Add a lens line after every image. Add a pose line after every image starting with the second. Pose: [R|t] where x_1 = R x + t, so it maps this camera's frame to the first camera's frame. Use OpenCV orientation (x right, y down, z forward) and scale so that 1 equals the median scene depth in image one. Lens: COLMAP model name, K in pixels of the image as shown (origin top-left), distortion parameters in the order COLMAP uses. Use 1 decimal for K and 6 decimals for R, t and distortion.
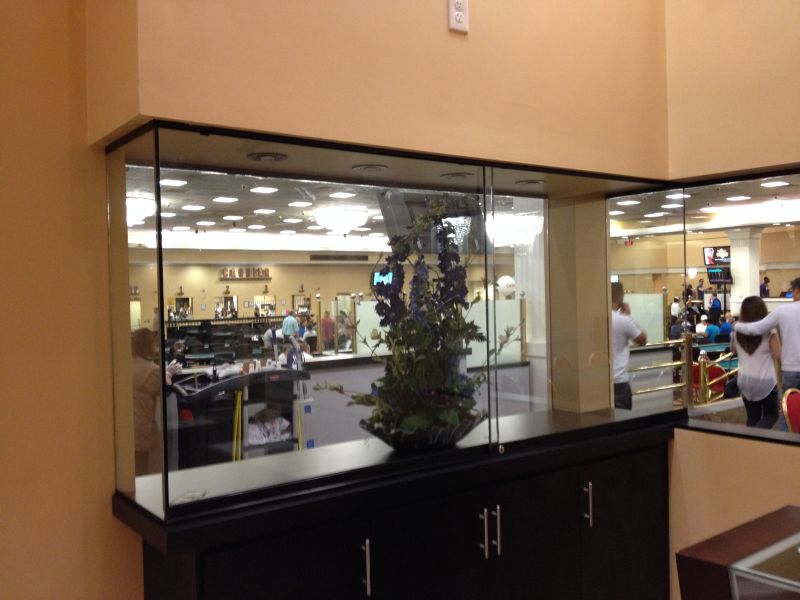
lens RADIAL K [[755.8, 0, 400.0], [0, 755.8, 300.0], [0, 0, 1]] dist [0.143173, -0.306895]
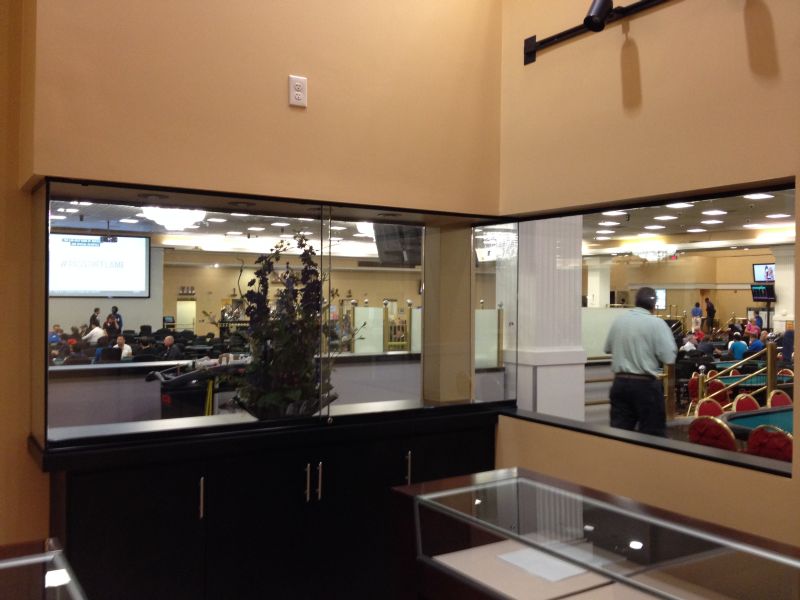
lens RADIAL K [[755.8, 0, 400.0], [0, 755.8, 300.0], [0, 0, 1]] dist [0.143173, -0.306895]
pose [[0.996274, 0.030170, -0.080794, 0.164946], [-0.030918, 0.999490, -0.008018, -0.002641], [0.080510, 0.010486, 0.996699, -0.140077]]
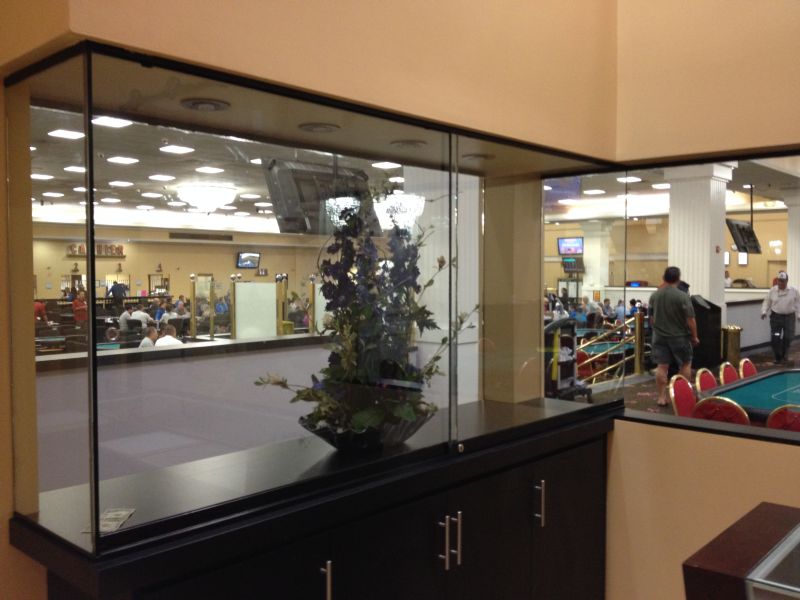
lens RADIAL K [[755.8, 0, 400.0], [0, 755.8, 300.0], [0, 0, 1]] dist [0.143173, -0.306895]
pose [[0.983233, 0.014772, 0.181755, -0.048946], [-0.018669, 0.999631, 0.019746, 0.001585], [-0.181396, -0.022808, 0.983146, 0.059341]]
